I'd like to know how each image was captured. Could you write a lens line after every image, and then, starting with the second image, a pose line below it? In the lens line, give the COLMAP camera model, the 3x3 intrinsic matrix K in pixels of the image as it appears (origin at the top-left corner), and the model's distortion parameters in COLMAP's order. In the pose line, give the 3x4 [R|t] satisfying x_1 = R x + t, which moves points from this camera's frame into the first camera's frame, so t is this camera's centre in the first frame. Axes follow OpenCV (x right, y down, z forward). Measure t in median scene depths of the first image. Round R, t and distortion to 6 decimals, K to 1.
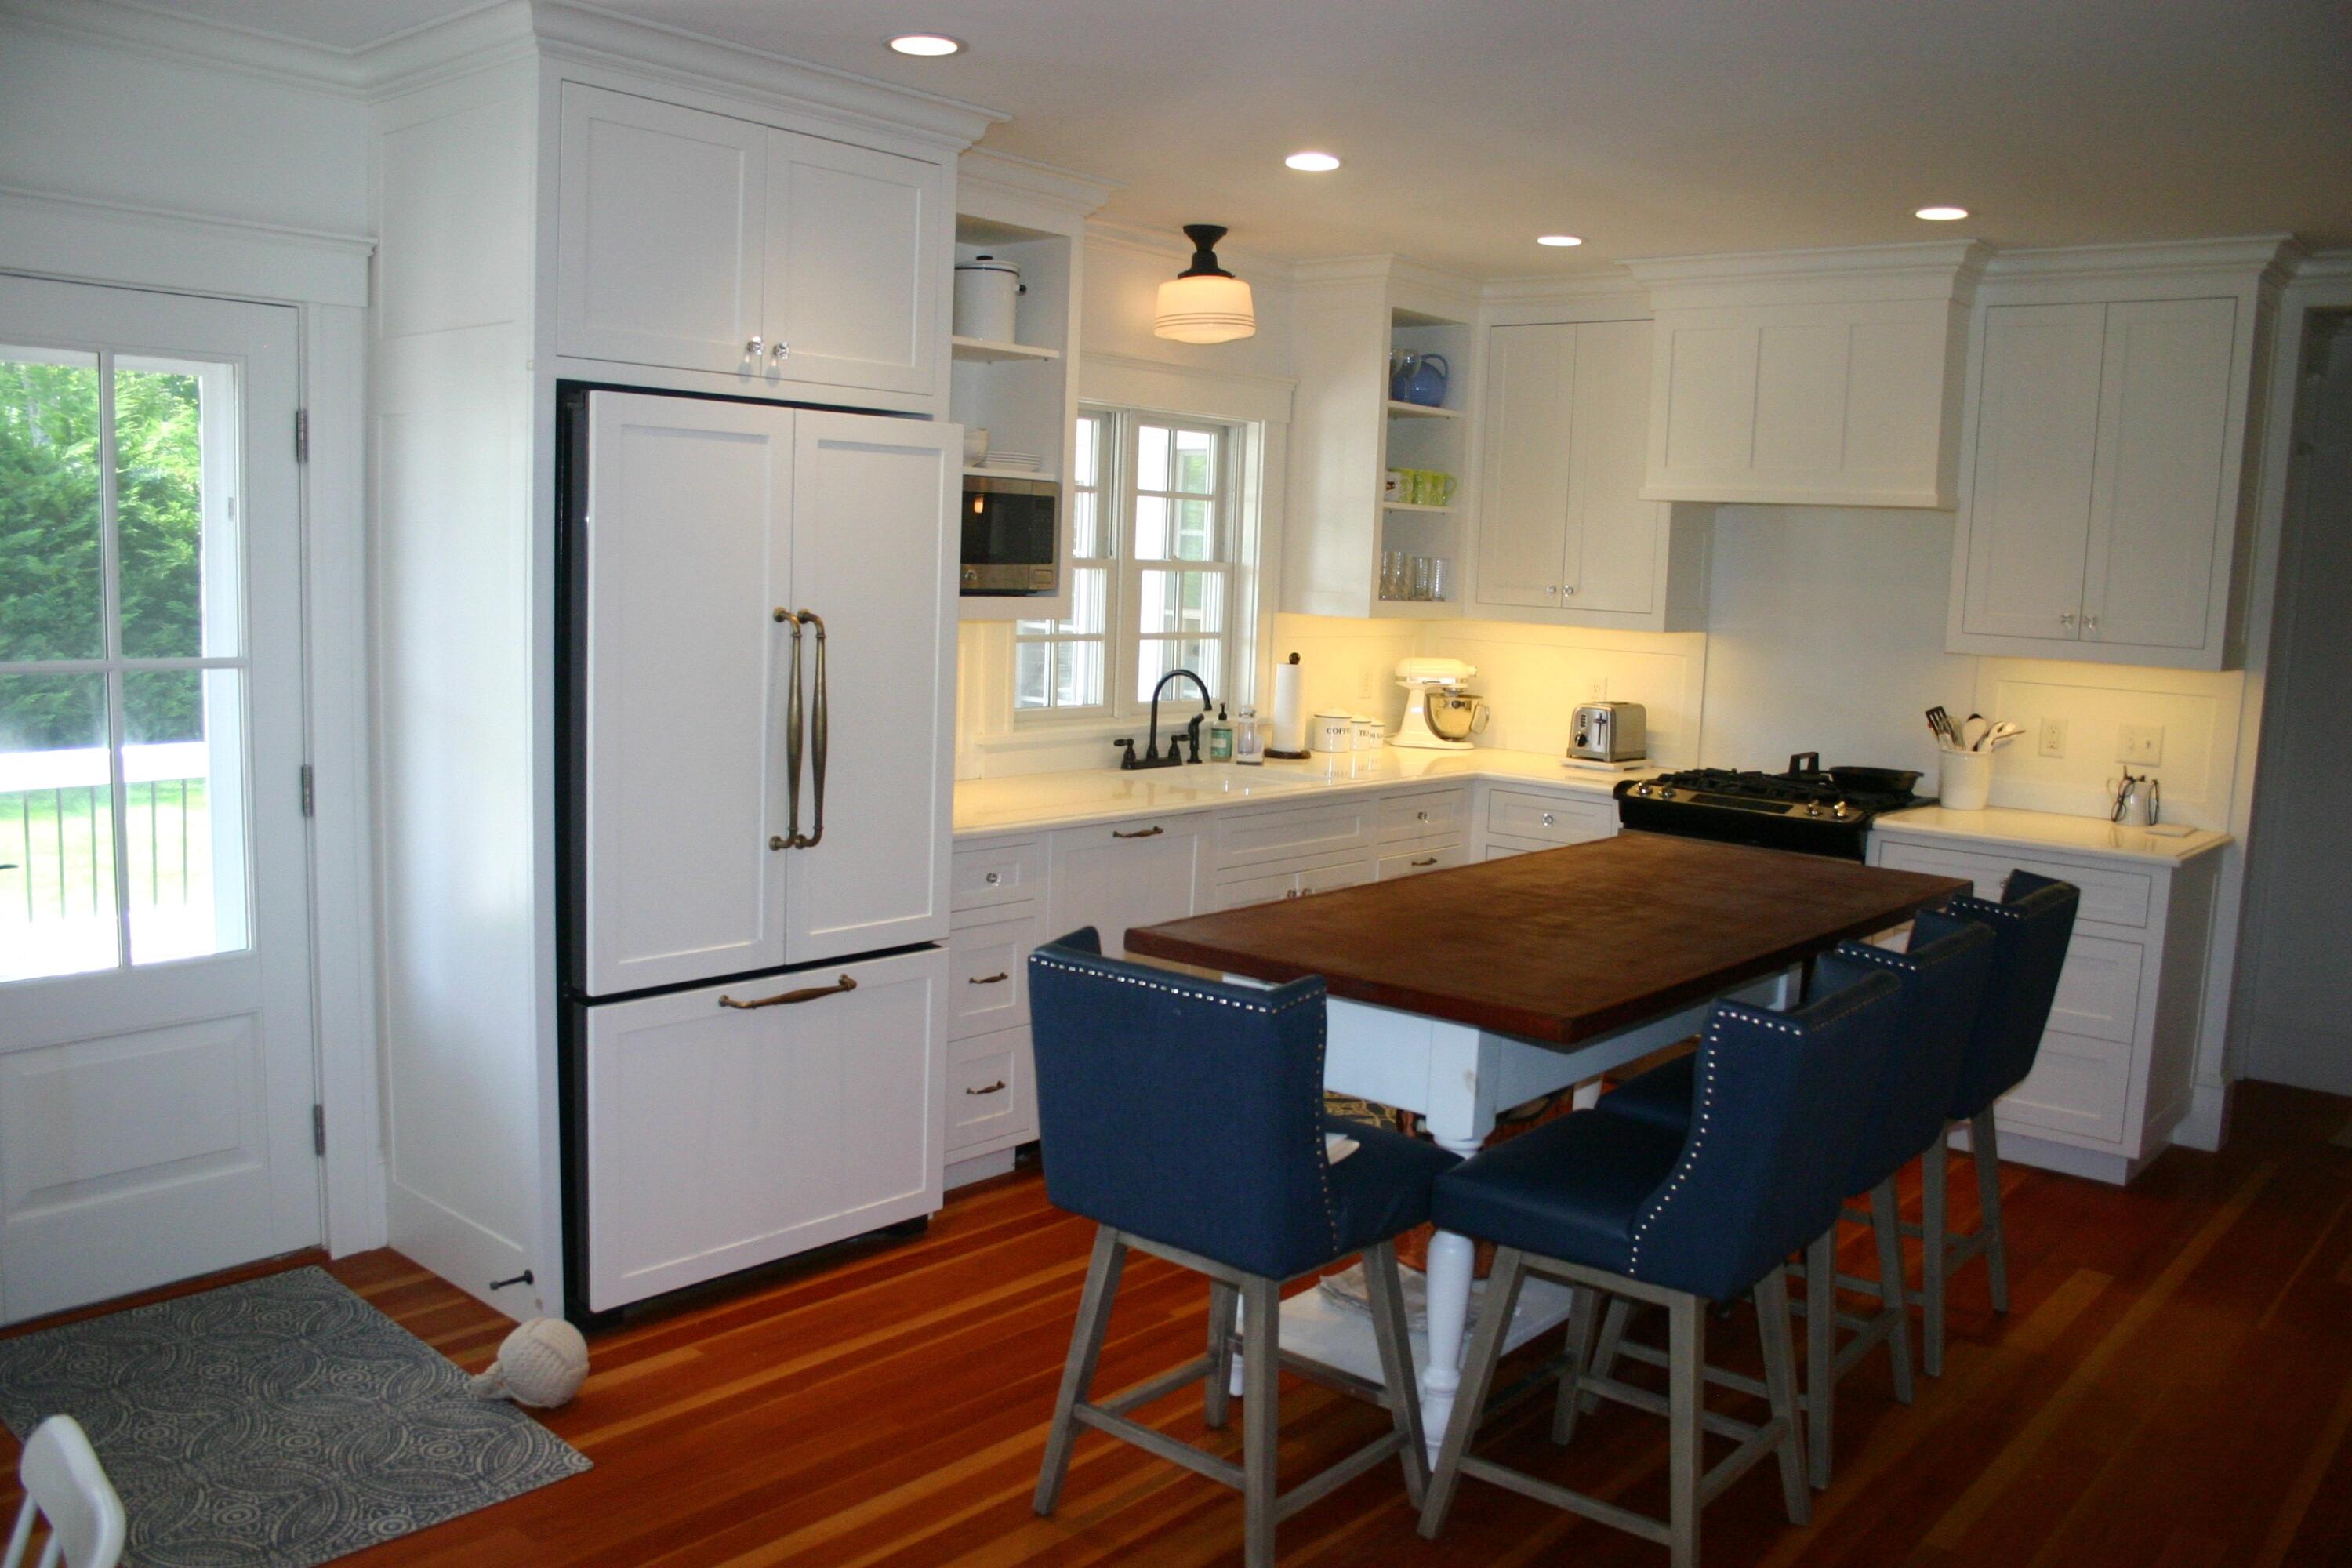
lens RADIAL K [[1880.3, 0, 1141.1], [0, 1880.3, 791.8], [0, 0, 1]] dist [-0.155991, 0.120103]
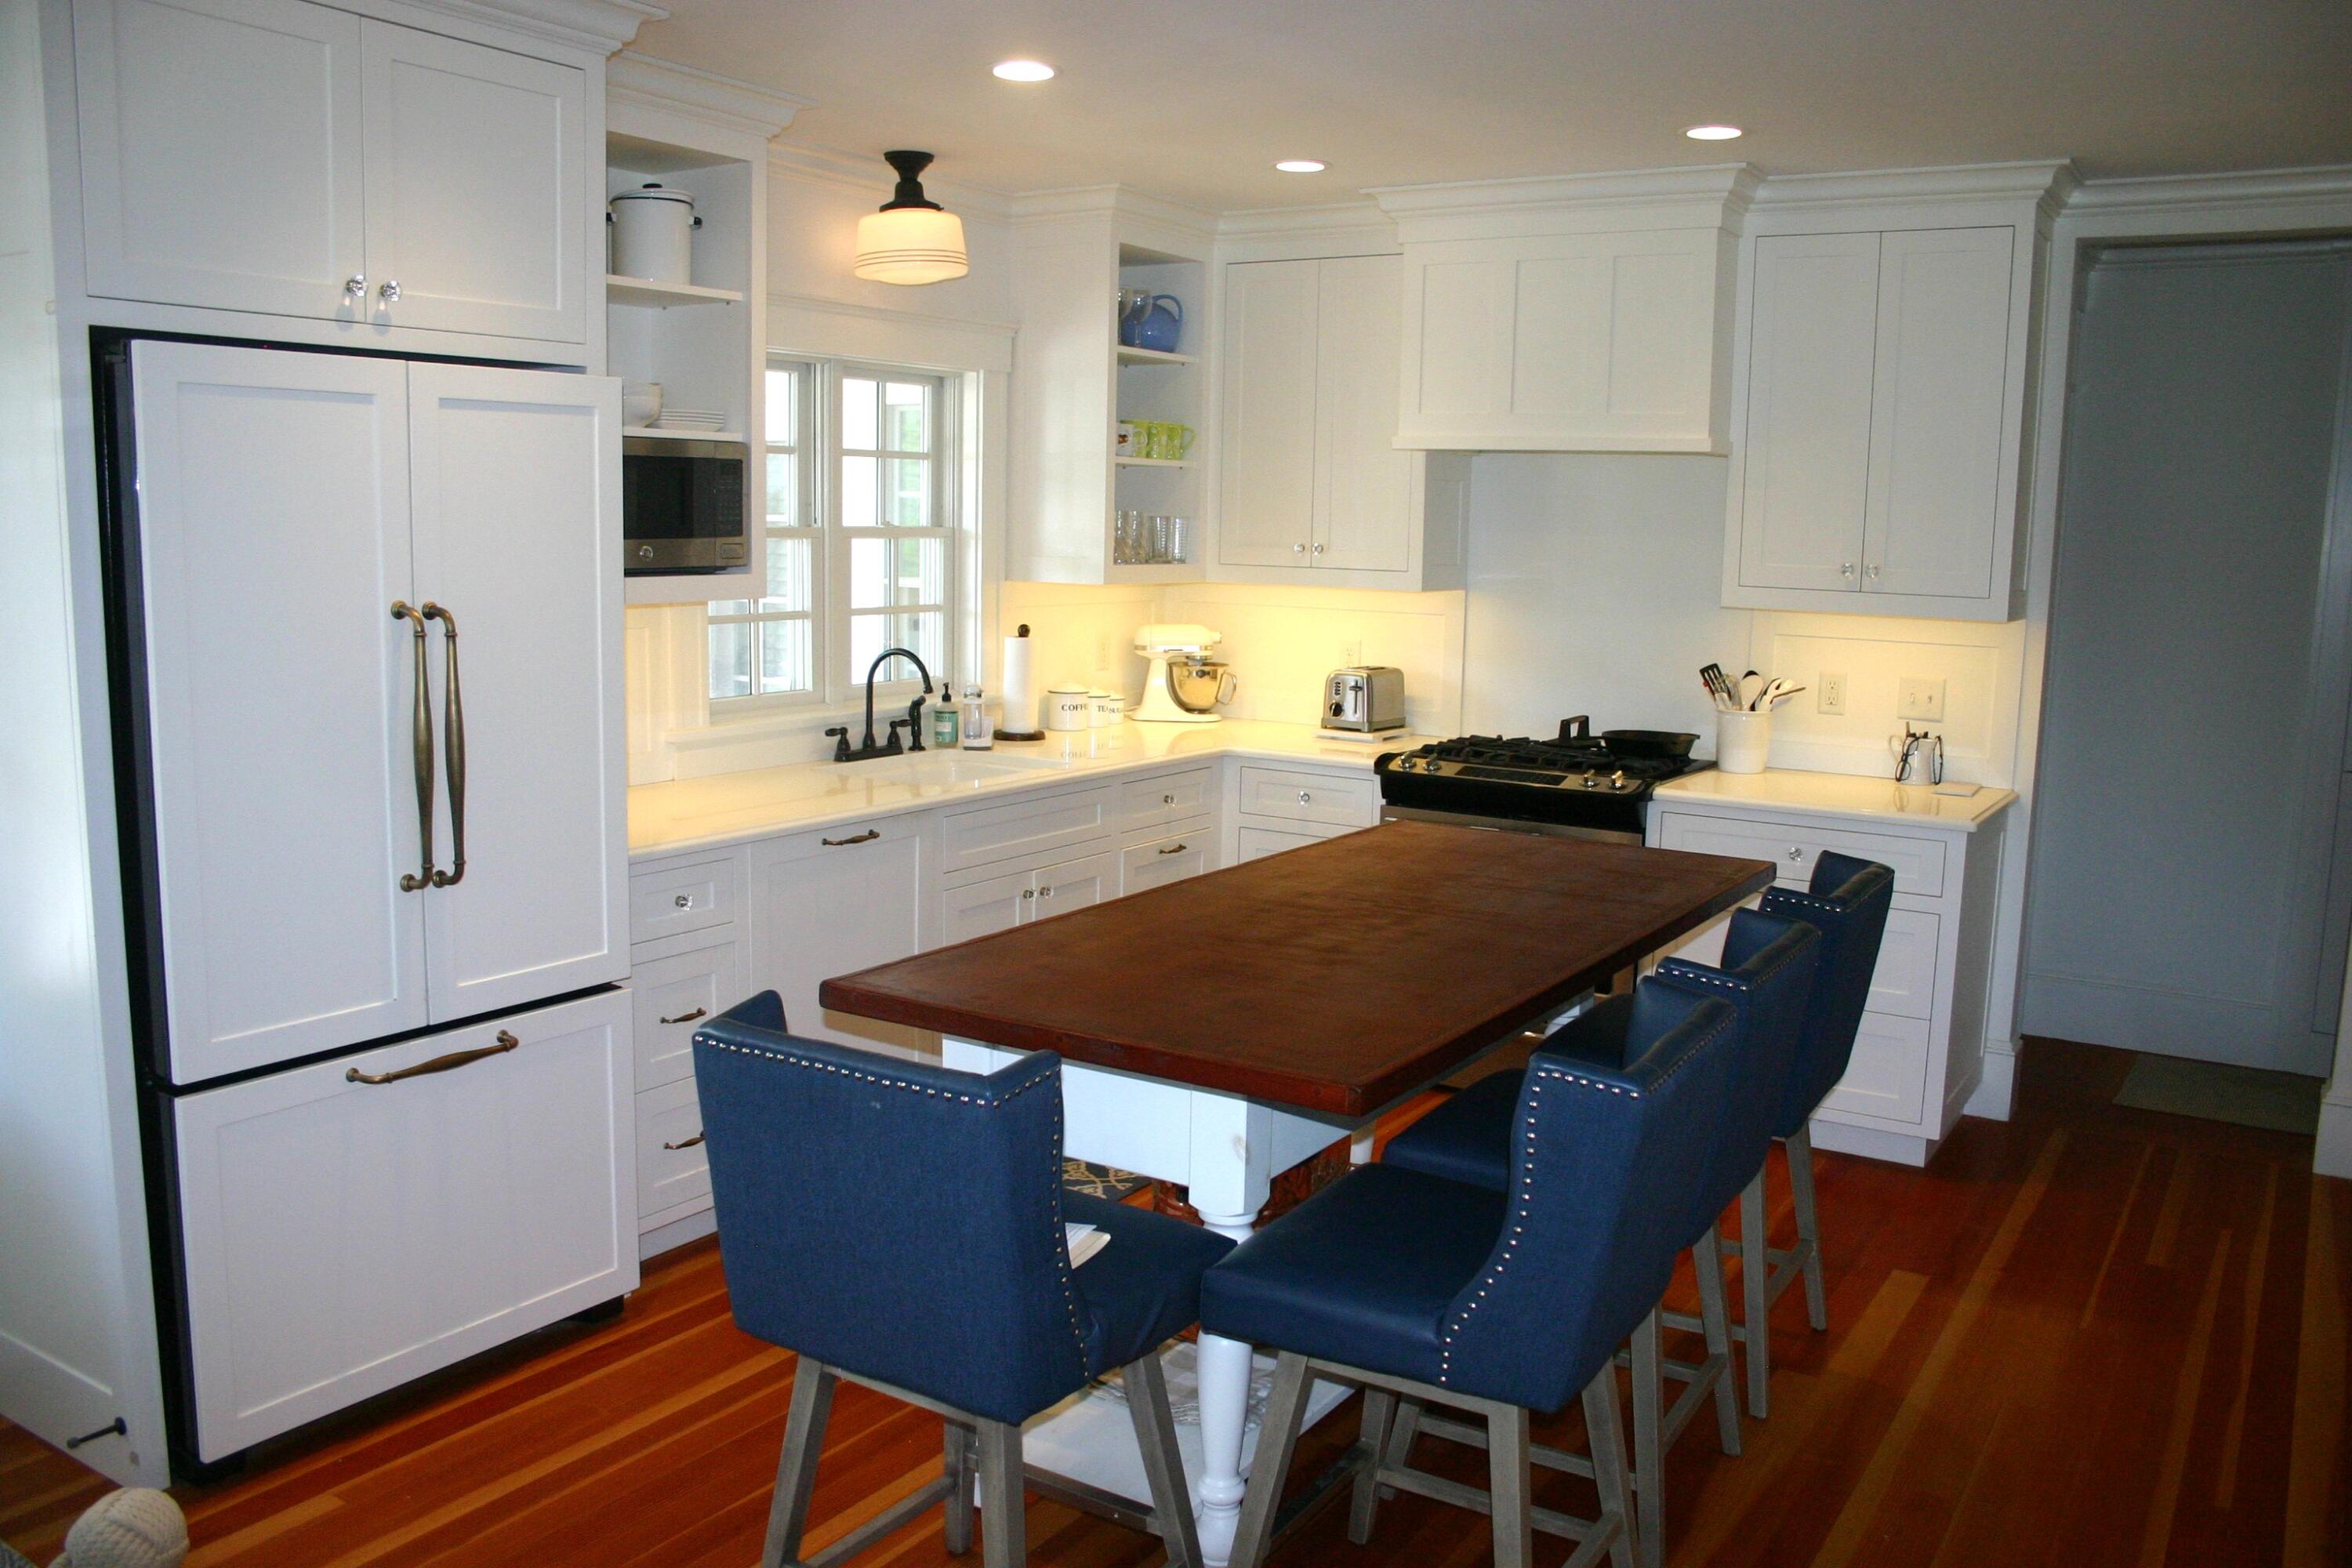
lens RADIAL K [[1880.3, 0, 1141.1], [0, 1880.3, 791.8], [0, 0, 1]] dist [-0.155991, 0.120103]
pose [[0.990226, -0.038082, 0.134170, 0.015994], [0.034998, 0.999068, 0.025270, -0.017454], [-0.135007, -0.020327, 0.990636, 0.108744]]
